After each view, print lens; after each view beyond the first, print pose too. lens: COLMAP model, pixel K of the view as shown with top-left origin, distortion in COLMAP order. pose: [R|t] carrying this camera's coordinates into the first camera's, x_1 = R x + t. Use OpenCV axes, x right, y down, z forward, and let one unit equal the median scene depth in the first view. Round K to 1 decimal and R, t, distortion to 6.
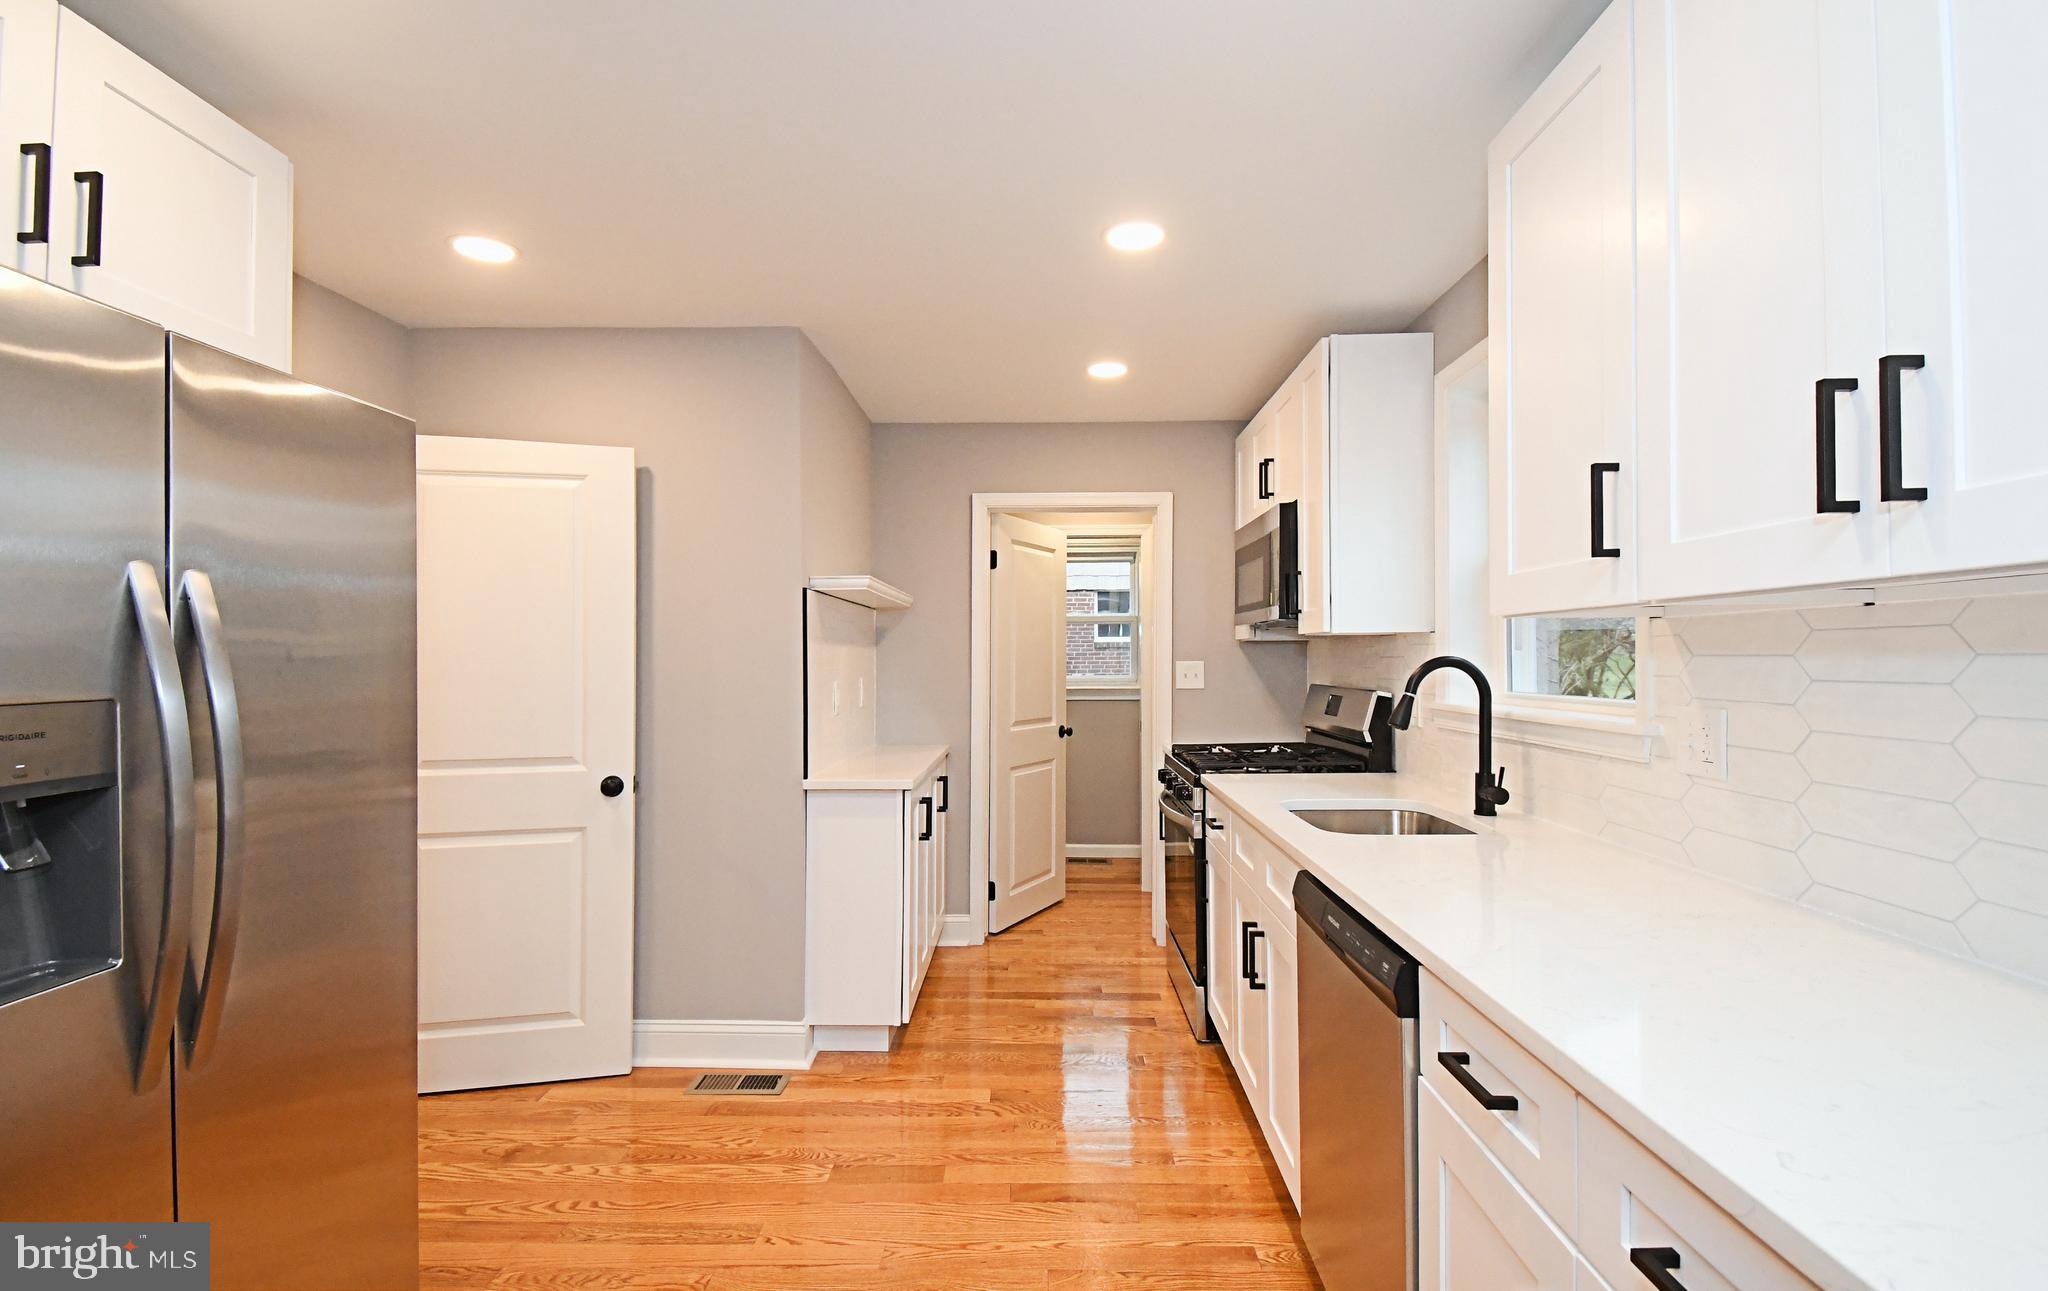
lens RADIAL K [[908.9, 0, 1031.0], [0, 908.9, 648.3], [0, 0, 1]] dist [0.021722, -0.001141]
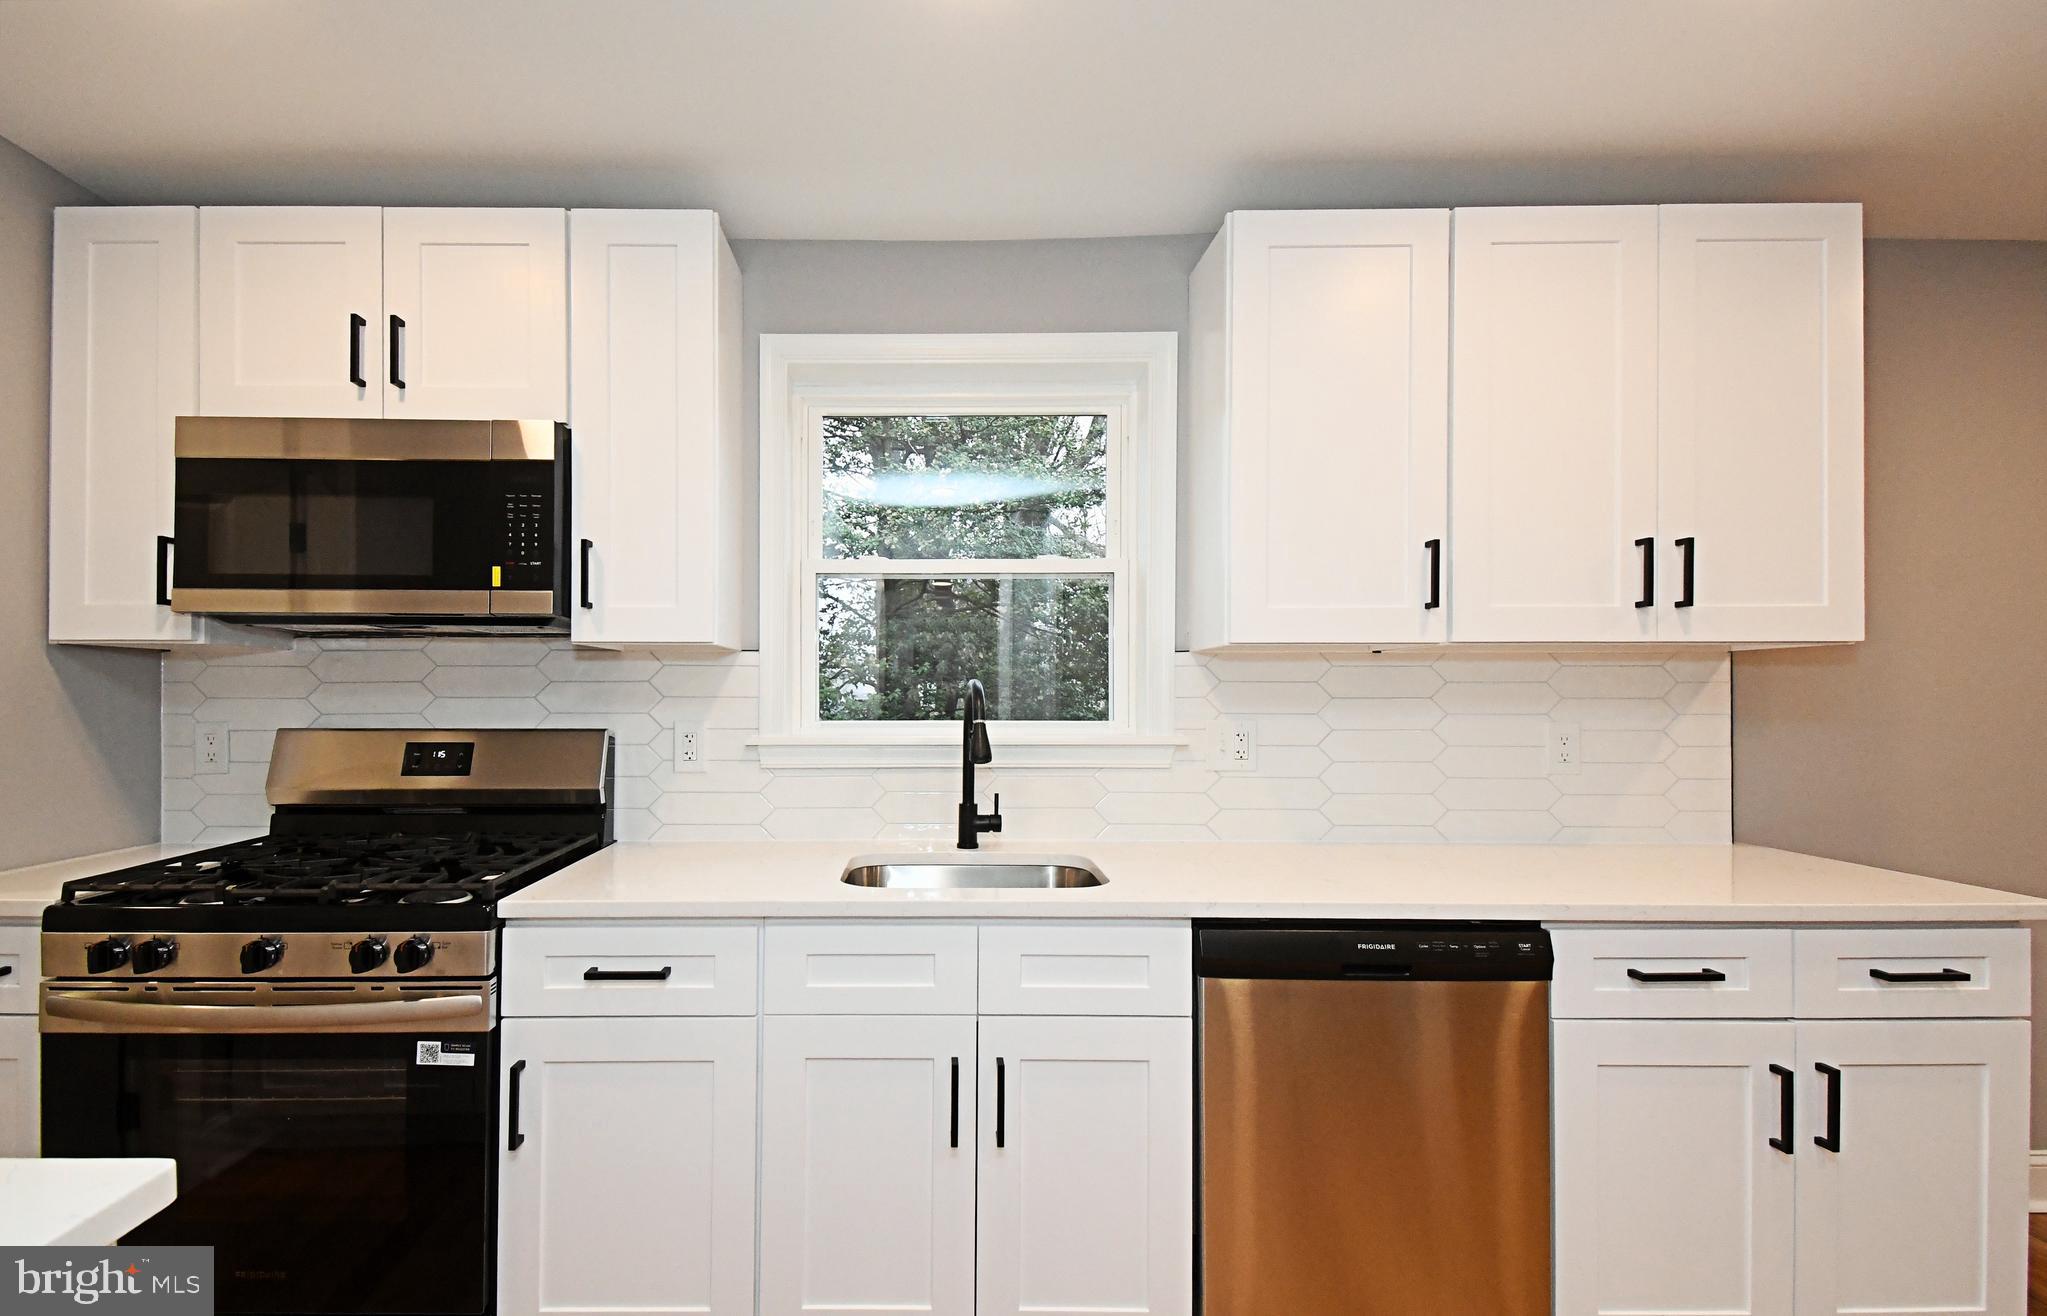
lens RADIAL K [[935.3, 0, 931.1], [0, 935.3, 688.6], [0, 0, 1]] dist [0.010909, -0.003544]
pose [[0.002505, 0.015810, 0.999872, -0.332554], [-0.011685, 0.999807, -0.015780, 0.023167], [-0.999929, -0.011644, 0.002690, 0.736799]]
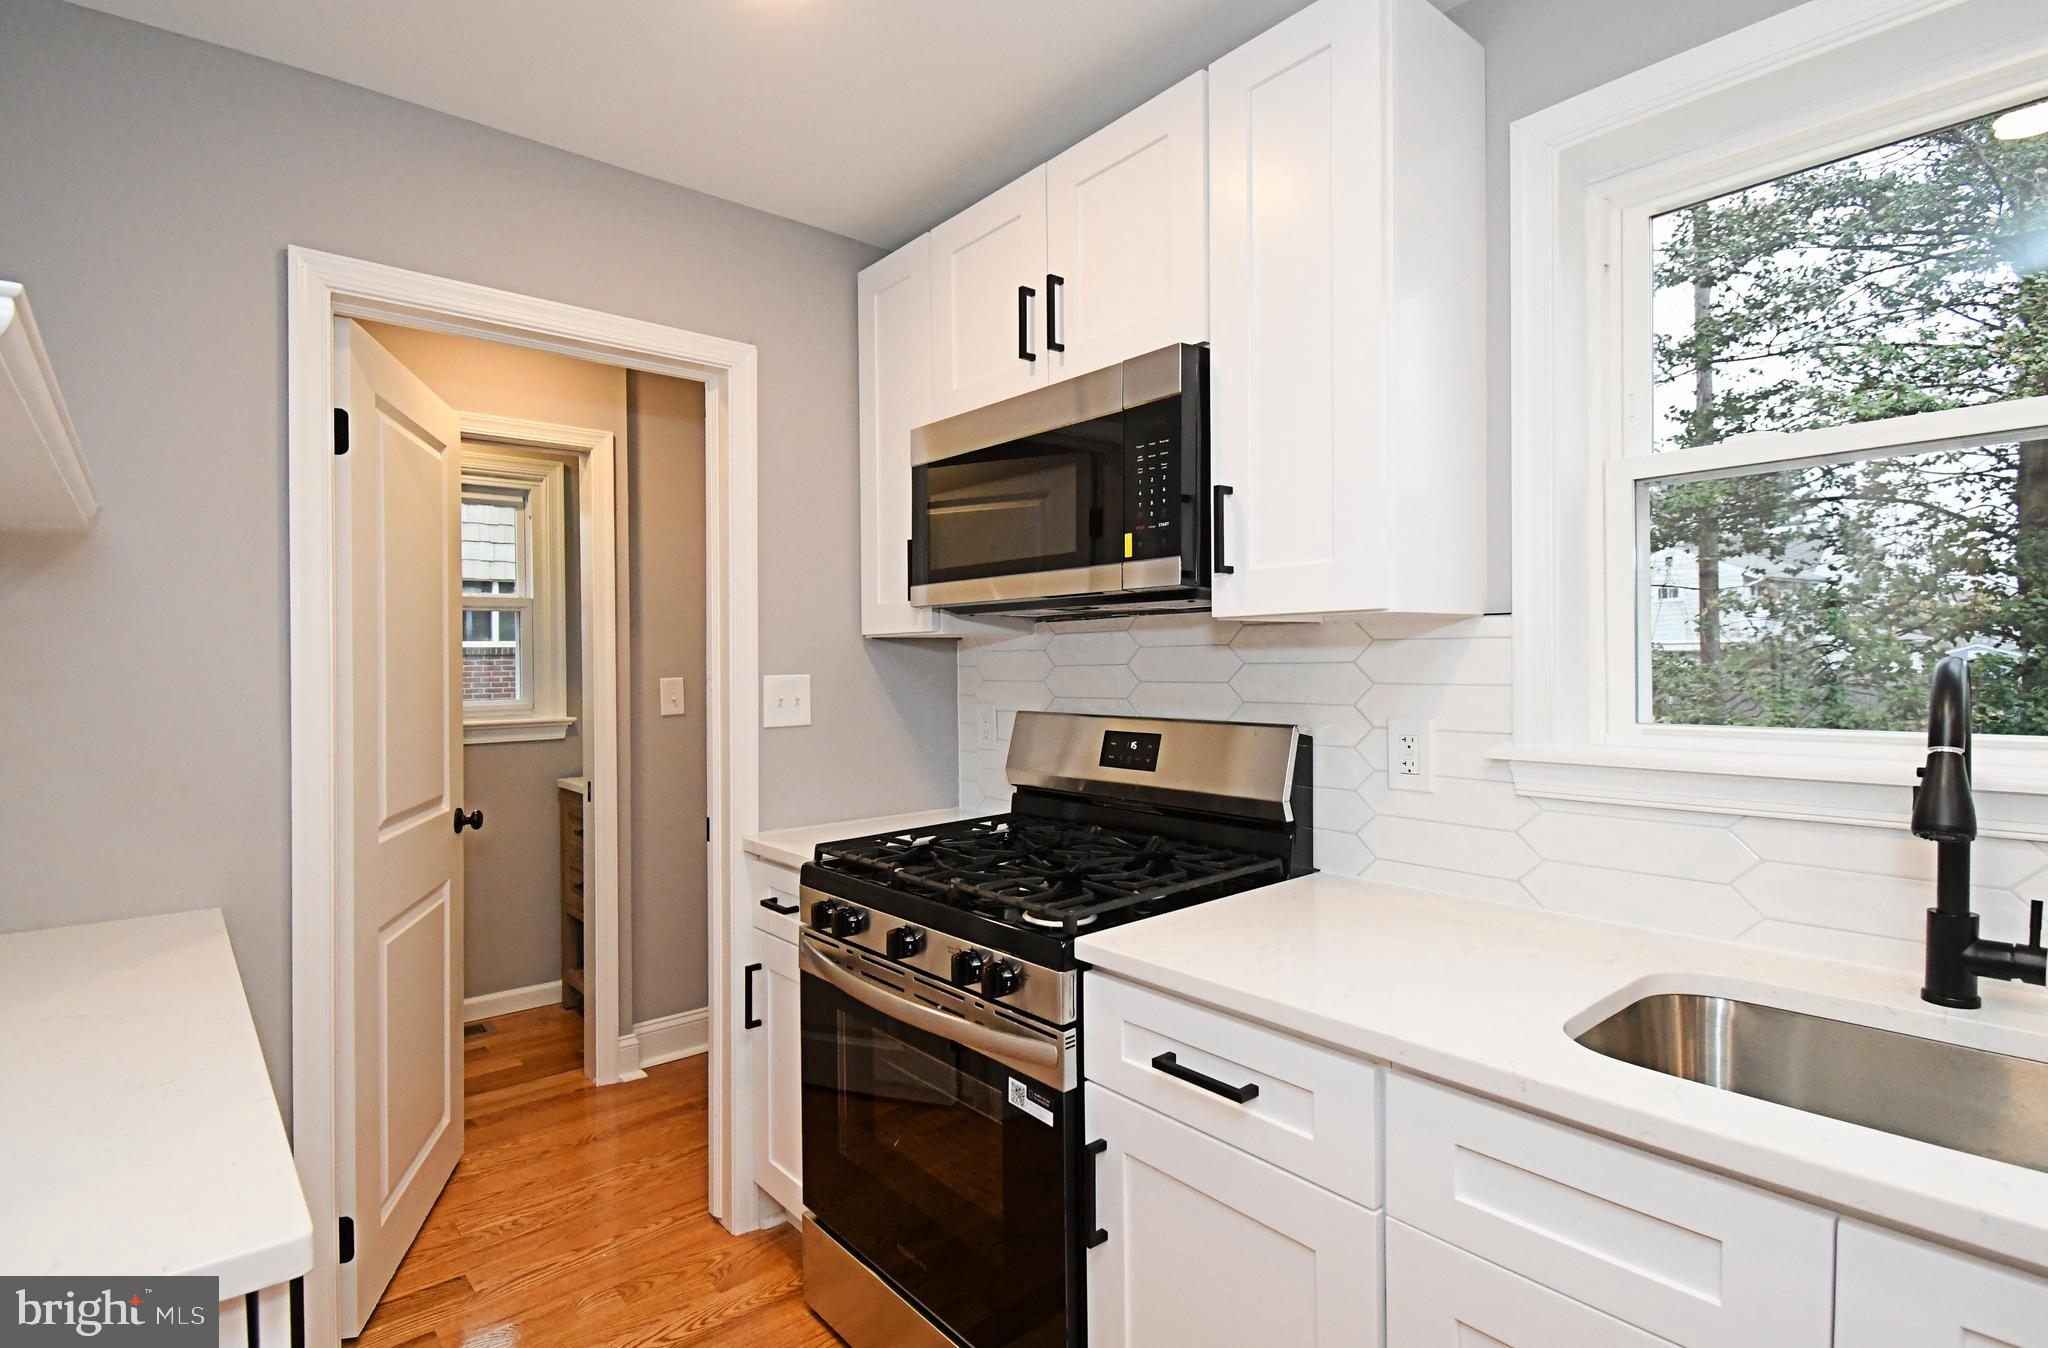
lens RADIAL K [[992.0, 0, 958.0], [0, 992.0, 661.9], [0, 0, 1]] dist [0.009663, -0.003485]
pose [[0.782048, -0.002443, 0.623214, -0.141335], [-0.000016, 0.999992, 0.003940, 0.006239], [-0.623218, -0.003091, 0.782042, 0.653506]]
